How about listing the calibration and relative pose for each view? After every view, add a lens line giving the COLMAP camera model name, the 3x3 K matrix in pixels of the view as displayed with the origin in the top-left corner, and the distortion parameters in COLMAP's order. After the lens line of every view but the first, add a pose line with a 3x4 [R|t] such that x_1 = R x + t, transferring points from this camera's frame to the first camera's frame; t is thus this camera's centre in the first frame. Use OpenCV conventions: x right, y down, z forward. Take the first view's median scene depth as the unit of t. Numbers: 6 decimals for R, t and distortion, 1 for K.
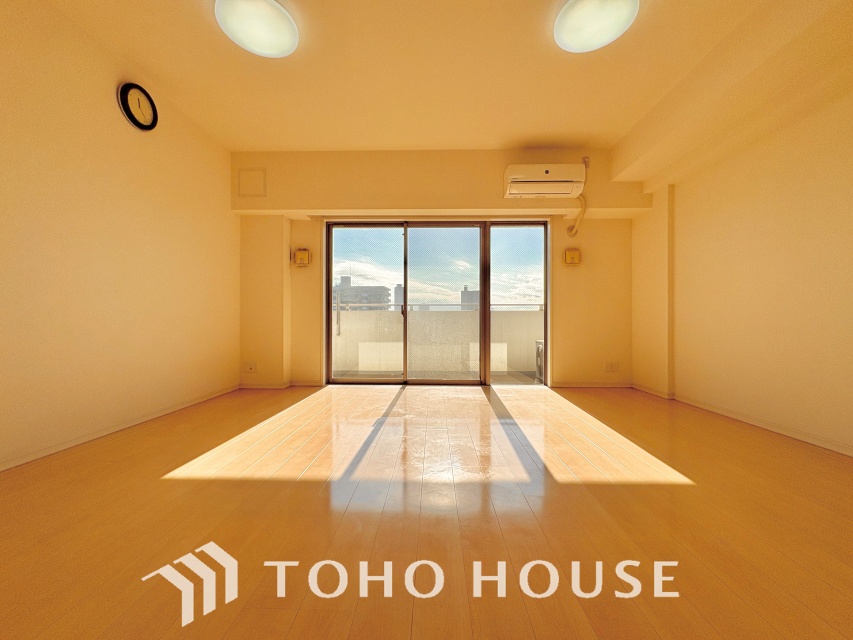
lens RADIAL K [[339.0, 0, 427.4], [0, 339.0, 320.7], [0, 0, 1]] dist [0.000079, 0.000137]
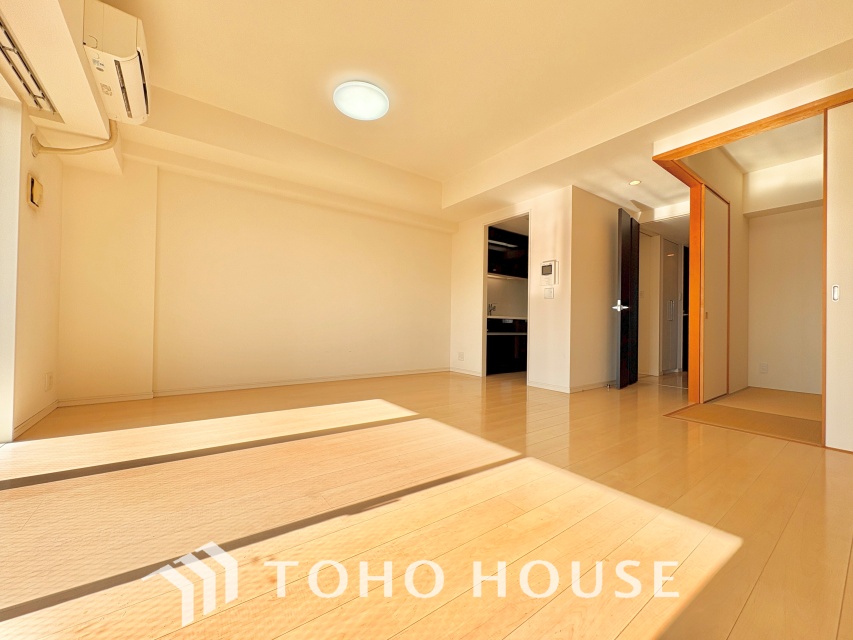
lens RADIAL K [[339.2, 0, 426.5], [0, 339.2, 320.0], [0, 0, 1]] dist [0.000140, -0.000138]
pose [[-0.607749, -0.000742, 0.794128, -0.400972], [-0.020046, 0.999695, -0.014407, 0.014169], [-0.793876, -0.024675, -0.607579, 0.827876]]
